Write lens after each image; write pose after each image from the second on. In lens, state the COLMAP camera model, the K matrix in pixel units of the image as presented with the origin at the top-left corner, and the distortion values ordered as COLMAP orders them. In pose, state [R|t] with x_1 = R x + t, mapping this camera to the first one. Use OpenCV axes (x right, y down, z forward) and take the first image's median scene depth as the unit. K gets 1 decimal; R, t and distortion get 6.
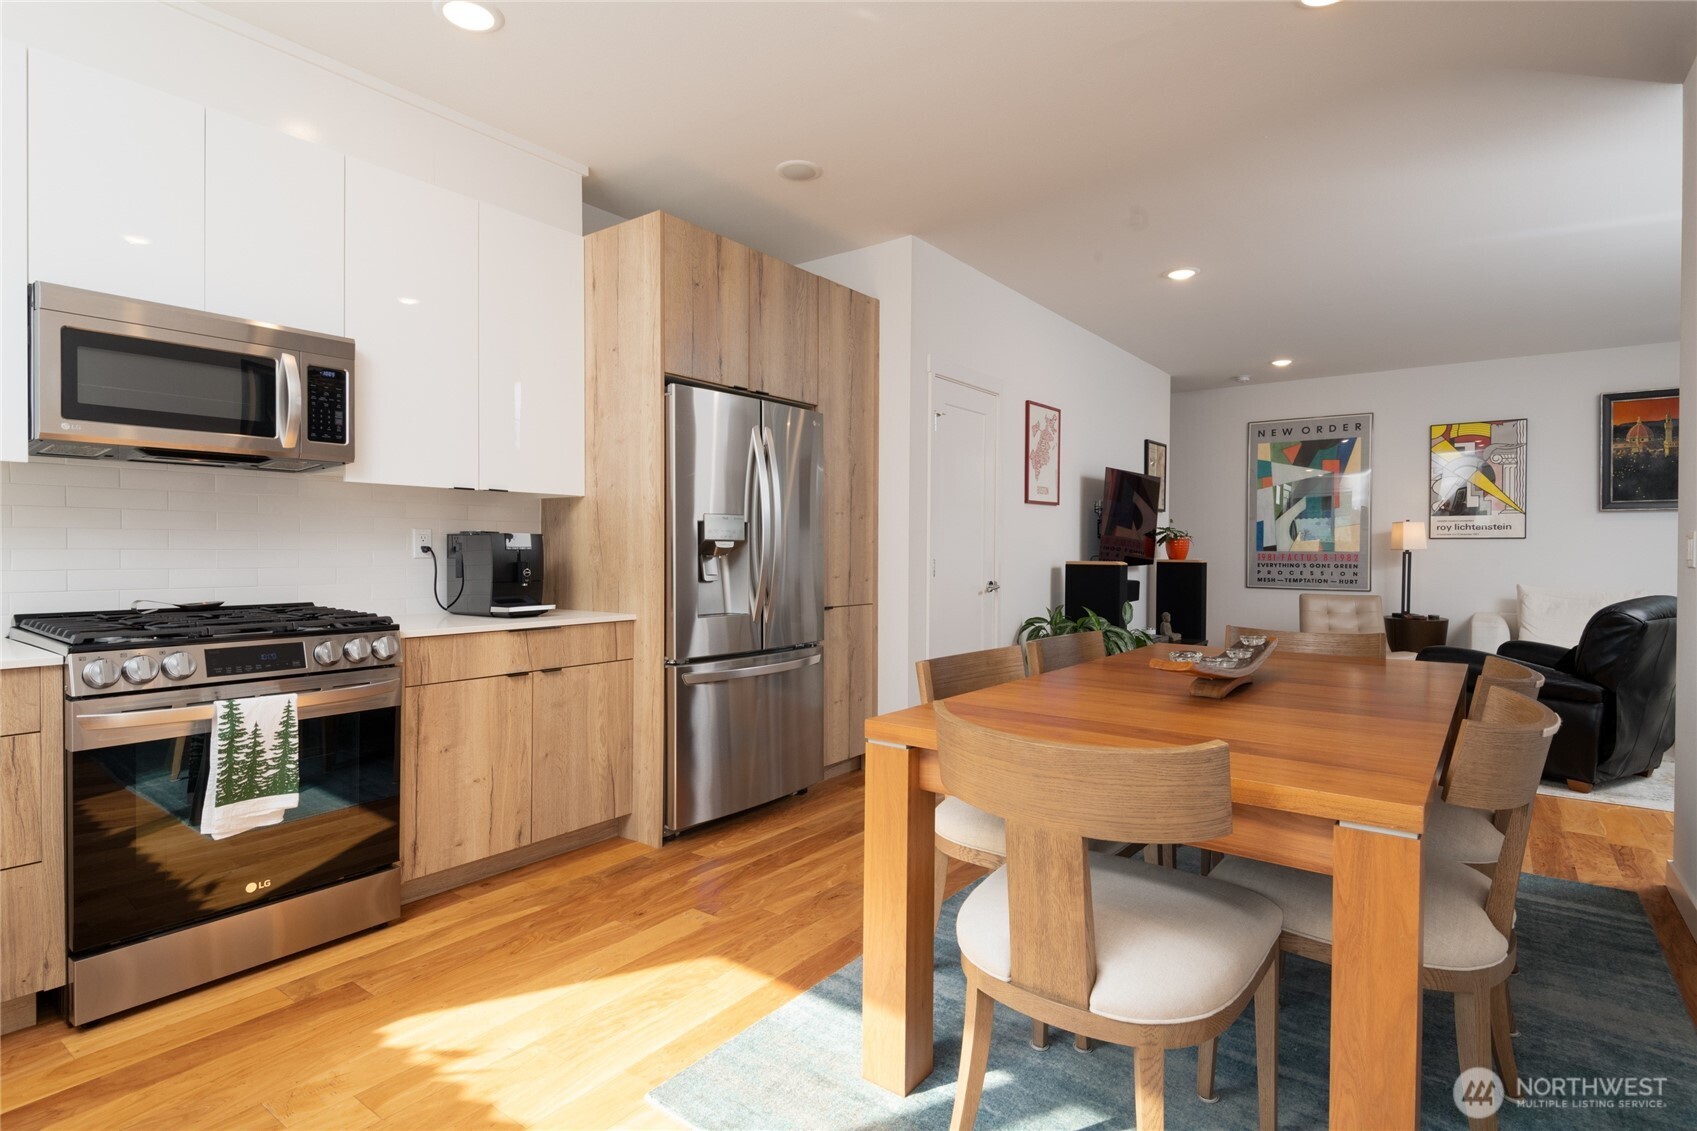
lens RADIAL K [[868.3, 0, 853.6], [0, 868.3, 567.8], [0, 0, 1]] dist [0.026064, -0.000942]
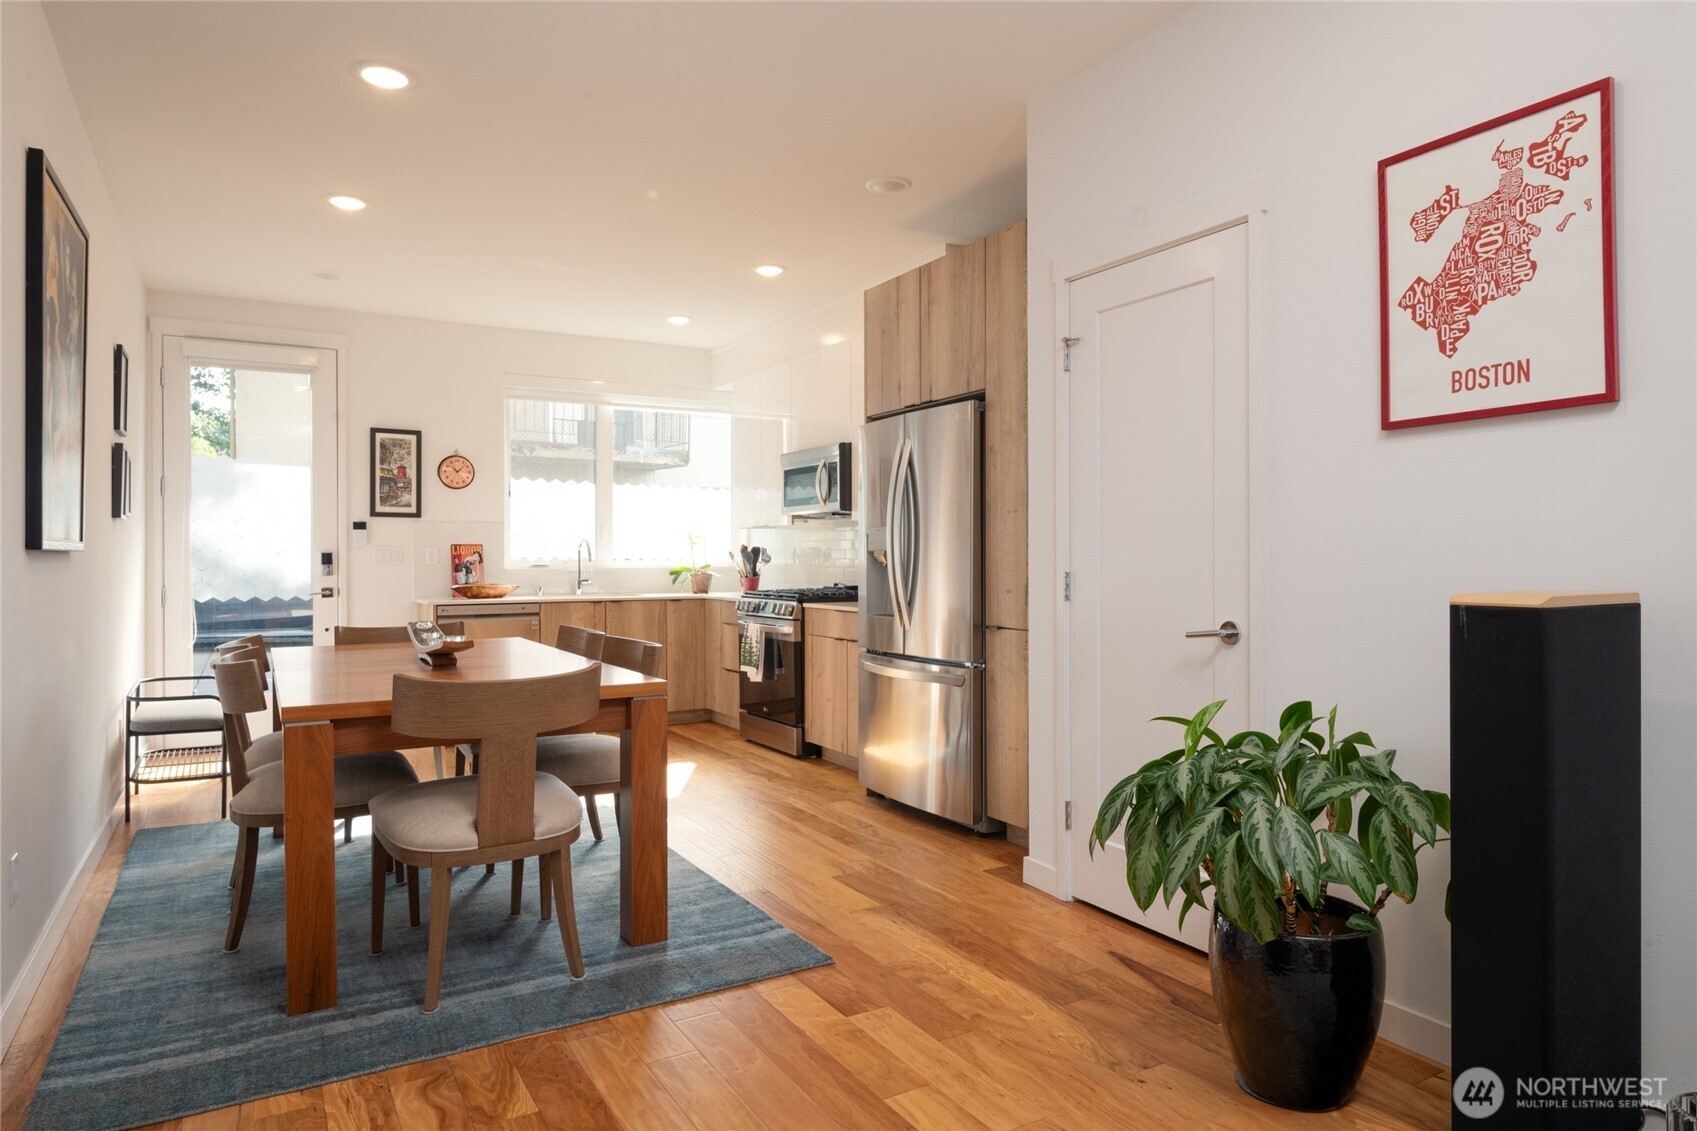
lens RADIAL K [[1038.8, 0, 852.6], [0, 1038.8, 558.2], [0, 0, 1]] dist [0.019049, -0.004377]
pose [[-0.402638, -0.003268, -0.915354, 1.098720], [-0.019068, 0.999807, 0.004818, -0.026006], [0.915161, 0.019394, -0.402622, 1.503867]]
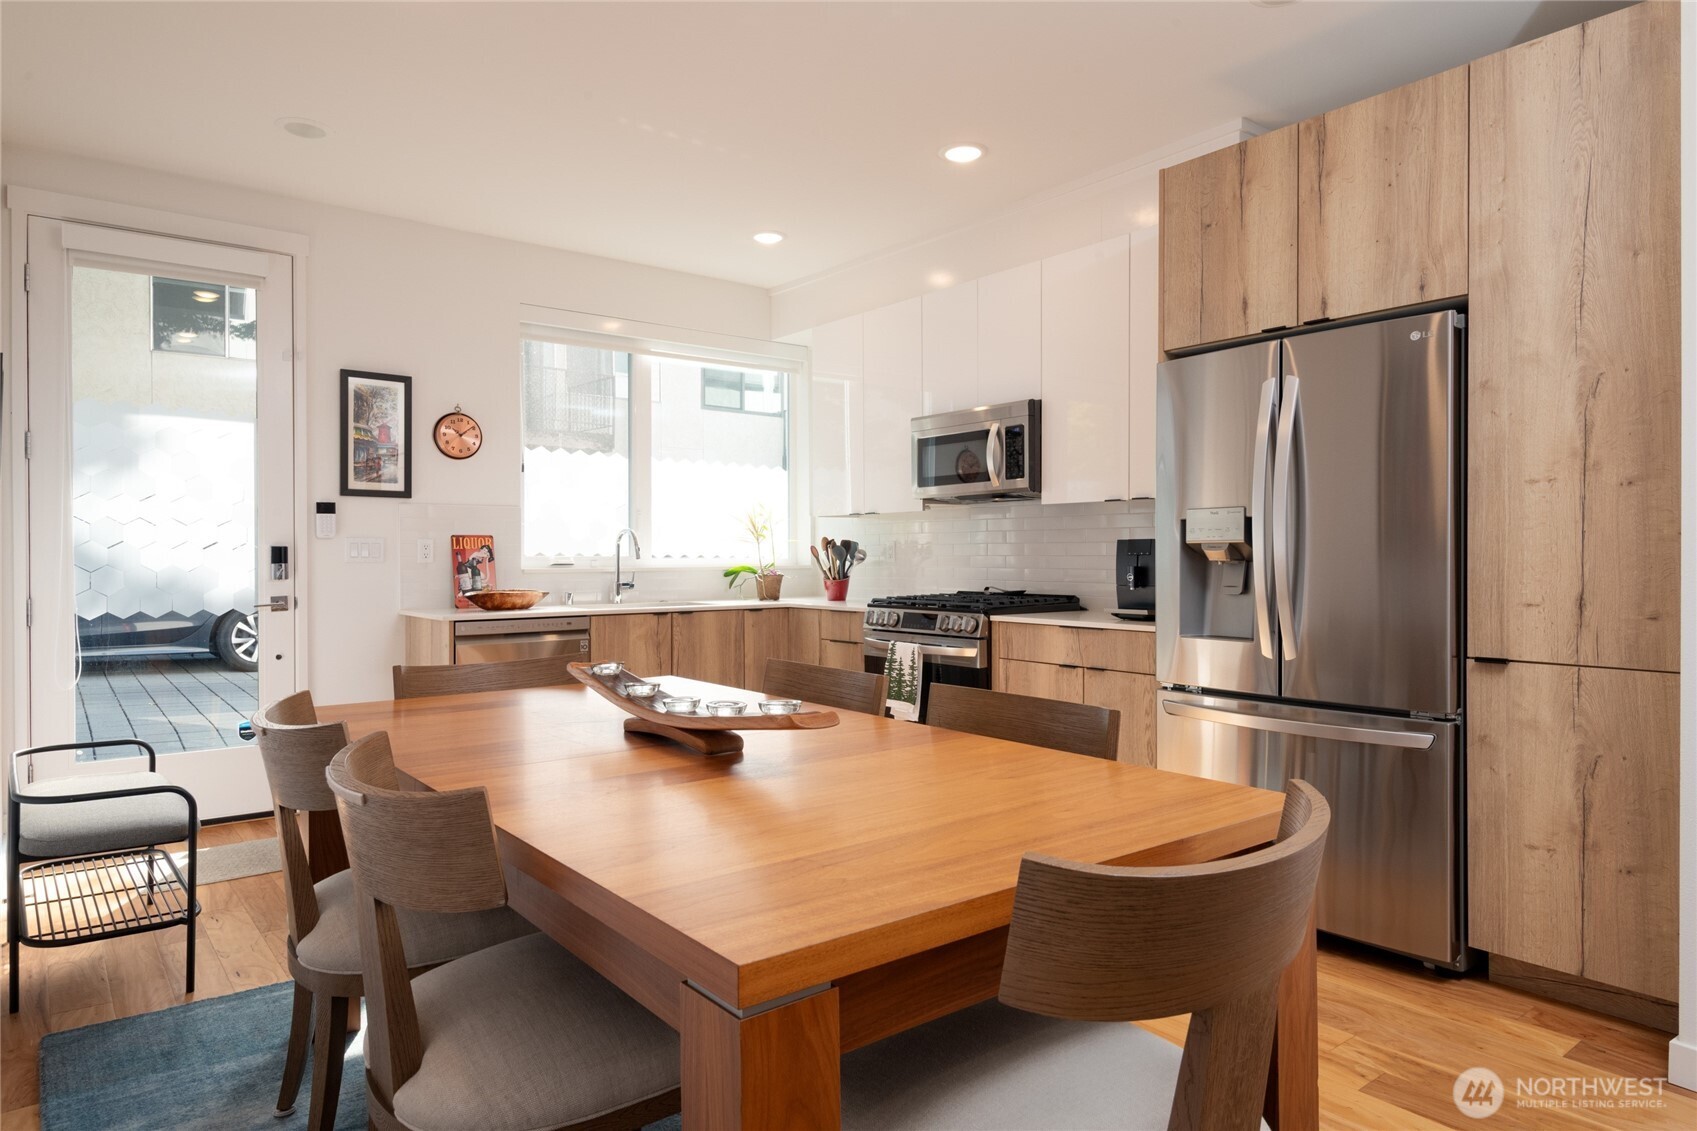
lens RADIAL K [[1038.8, 0, 850.4], [0, 1038.8, 560.6], [0, 0, 1]] dist [0.019049, -0.004377]
pose [[-0.271960, 0.001109, -0.962308, 0.828599], [-0.019531, 0.999787, 0.006672, -0.013965], [0.962110, 0.020610, -0.271880, 0.933779]]
